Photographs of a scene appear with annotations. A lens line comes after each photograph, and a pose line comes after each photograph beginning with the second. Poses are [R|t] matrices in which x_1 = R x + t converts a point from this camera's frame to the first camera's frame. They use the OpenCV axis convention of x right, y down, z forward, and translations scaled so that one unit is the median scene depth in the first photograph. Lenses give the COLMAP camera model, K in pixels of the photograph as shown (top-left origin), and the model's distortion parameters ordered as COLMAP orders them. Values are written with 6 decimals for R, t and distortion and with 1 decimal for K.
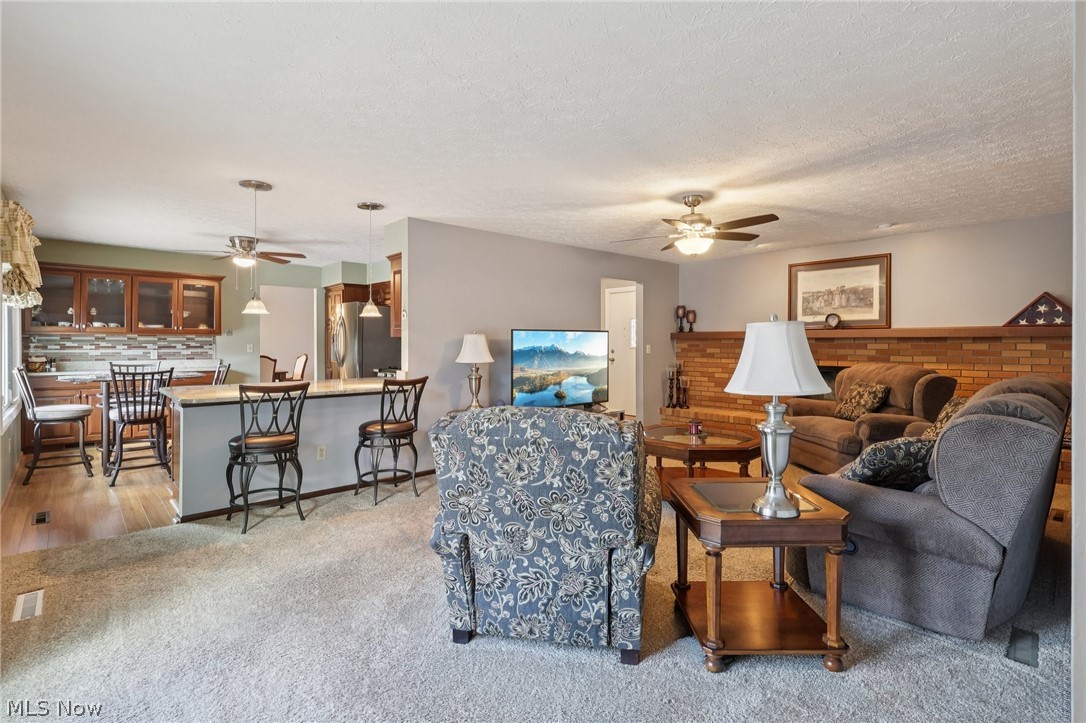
lens RADIAL K [[505.7, 0, 539.2], [0, 505.7, 350.8], [0, 0, 1]] dist [-0.000912, -0.000067]
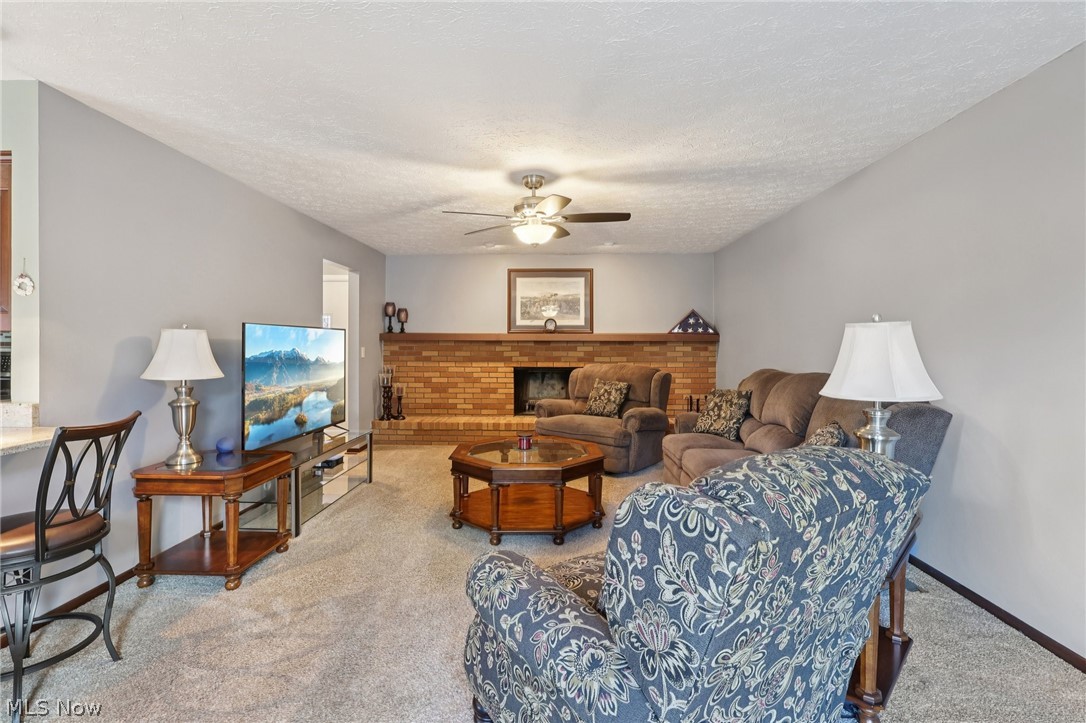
lens RADIAL K [[505.7, 0, 541.3], [0, 505.7, 355.4], [0, 0, 1]] dist [-0.000912, -0.000067]
pose [[0.700396, -0.011976, 0.713654, -0.228858], [0.009088, 0.999928, 0.007860, -0.003925], [-0.713696, 0.000981, 0.700454, 0.281336]]
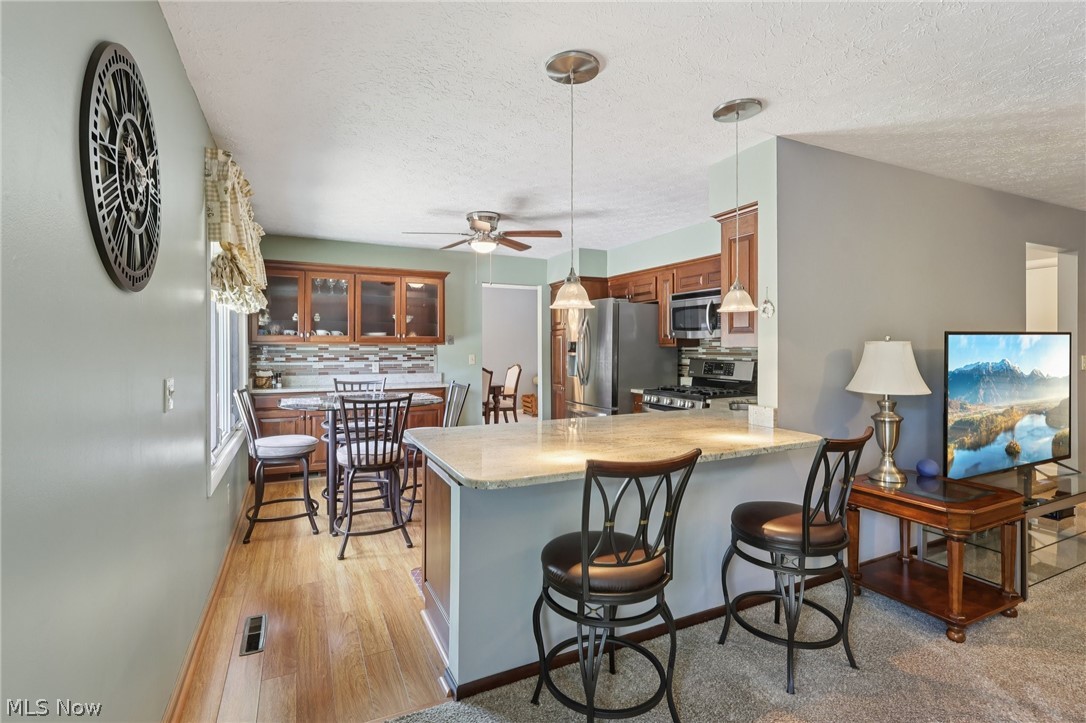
lens RADIAL K [[505.7, 0, 541.4], [0, 505.7, 354.5], [0, 0, 1]] dist [-0.000912, -0.000067]
pose [[0.955472, -0.000140, -0.295082, -0.295675], [-0.000292, 0.999999, -0.001419, -0.016085], [0.295082, 0.001442, 0.955471, 0.325850]]
